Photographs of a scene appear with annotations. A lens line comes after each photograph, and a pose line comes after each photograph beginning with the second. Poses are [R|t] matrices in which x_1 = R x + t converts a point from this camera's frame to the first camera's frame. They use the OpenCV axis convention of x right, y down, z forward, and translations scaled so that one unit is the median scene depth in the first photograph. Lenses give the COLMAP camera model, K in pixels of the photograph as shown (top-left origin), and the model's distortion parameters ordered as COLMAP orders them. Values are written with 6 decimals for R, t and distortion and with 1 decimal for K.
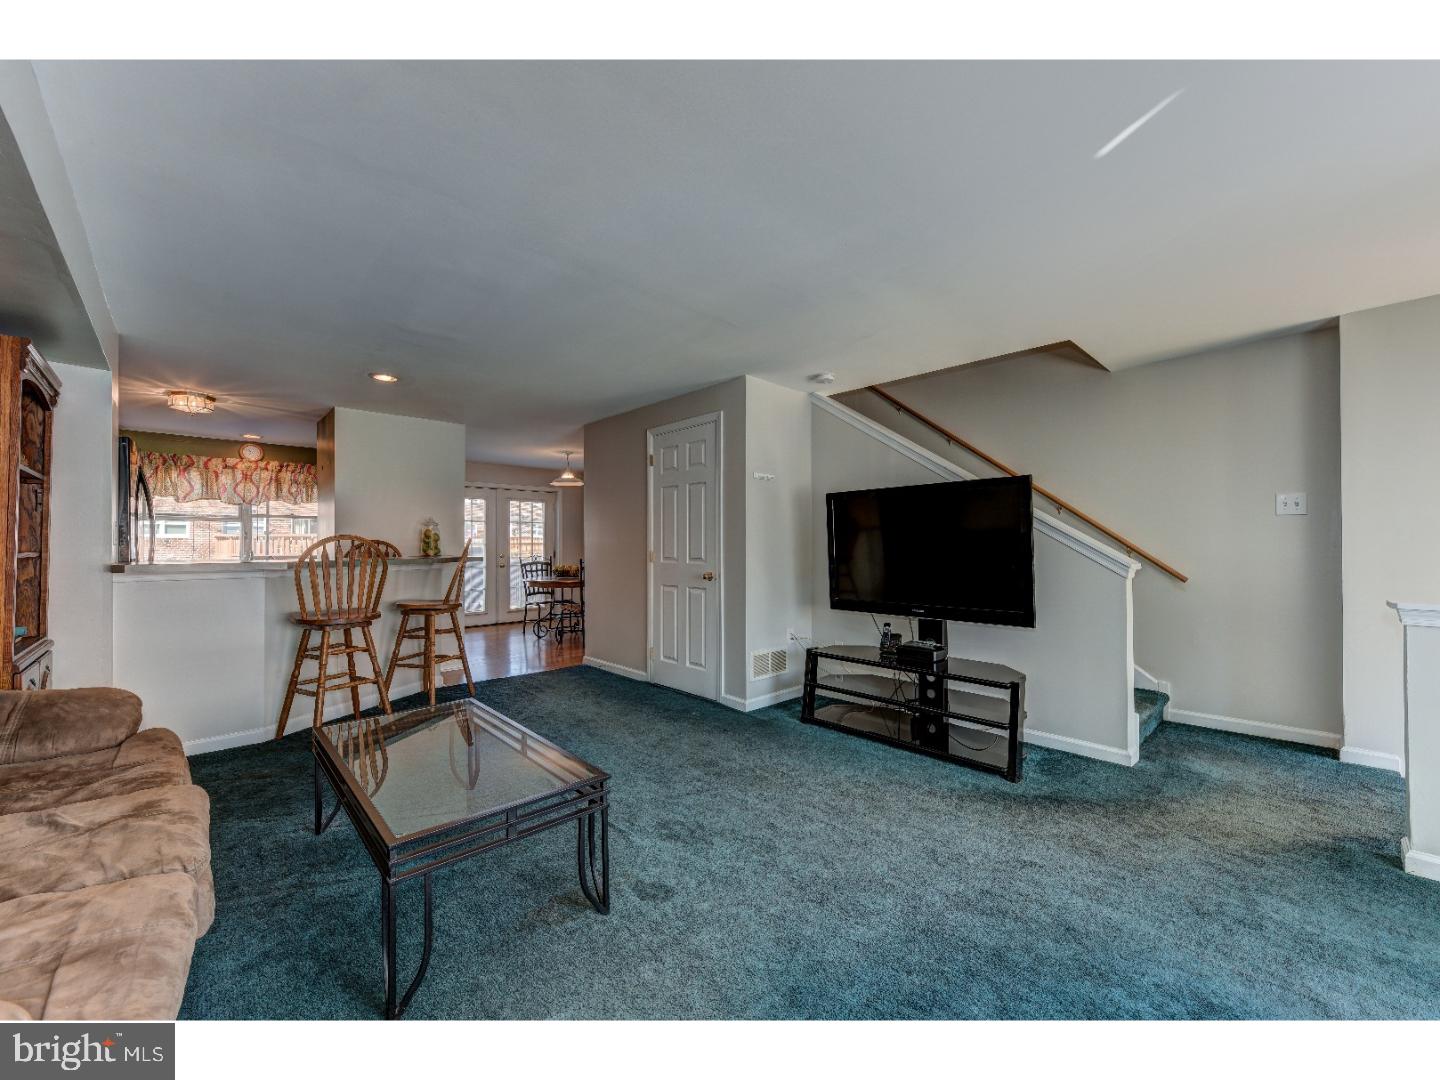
lens RADIAL K [[582.2, 0, 720.0], [0, 582.2, 540.0], [0, 0, 1]] dist [0.001238, 0.000210]
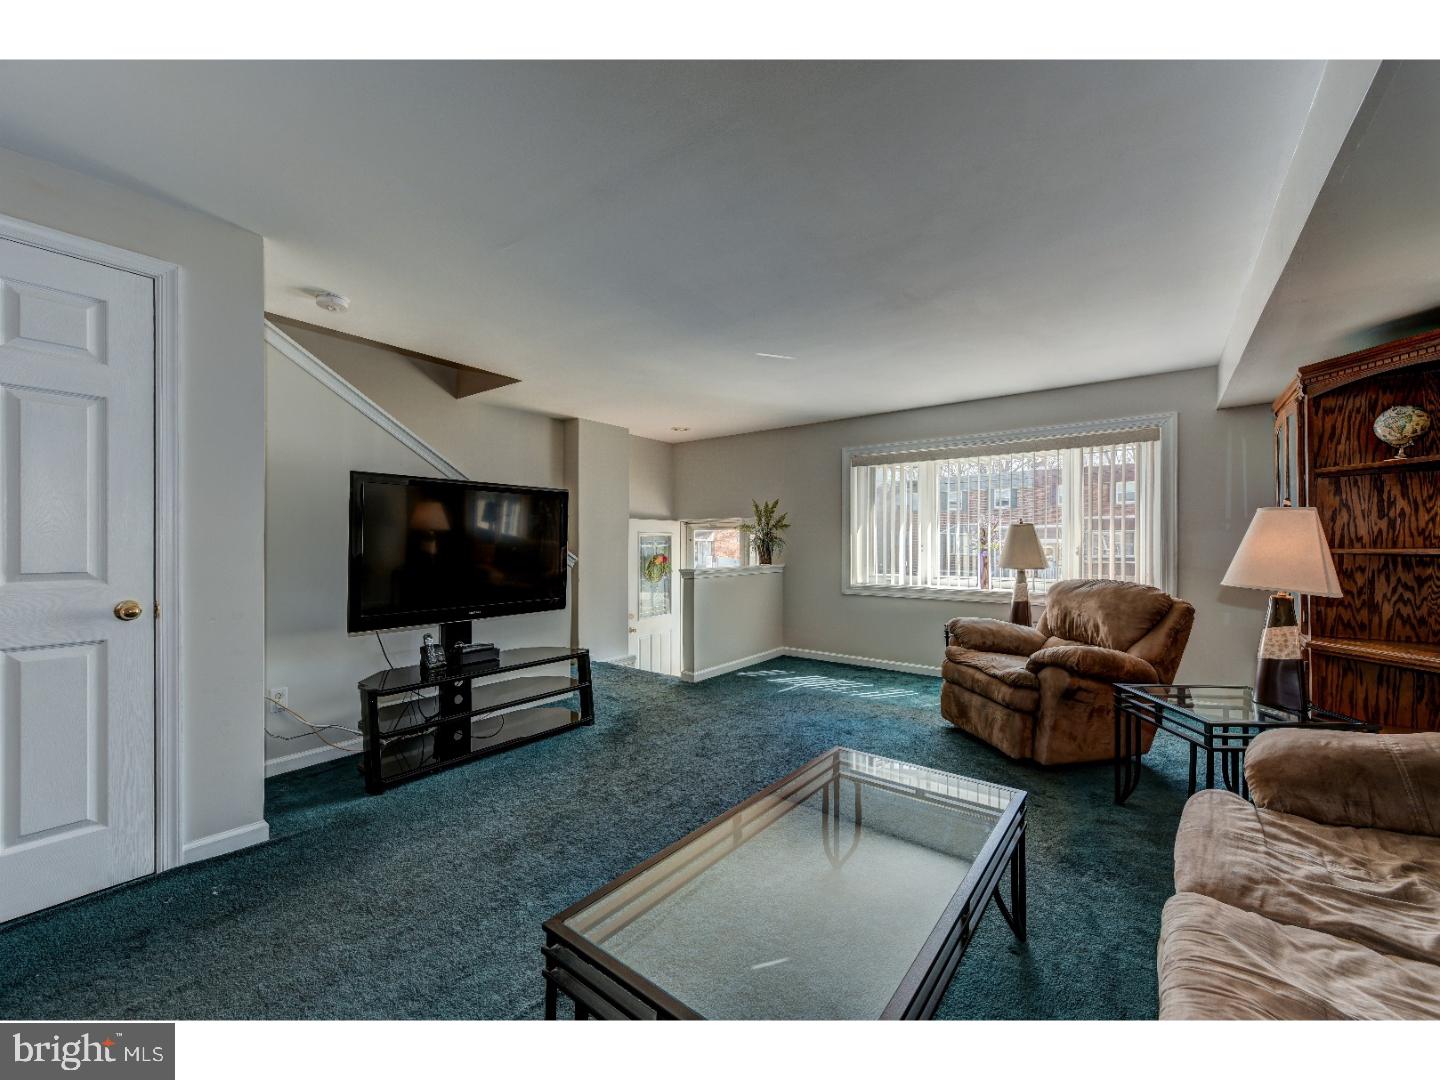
lens RADIAL K [[582.2, 0, 720.0], [0, 582.2, 540.0], [0, 0, 1]] dist [0.001238, 0.000210]
pose [[-0.167936, 0.004644, 0.985787, -0.660428], [-0.006847, 0.999959, -0.005878, 0.002595], [-0.985774, -0.007737, -0.167898, 0.732695]]
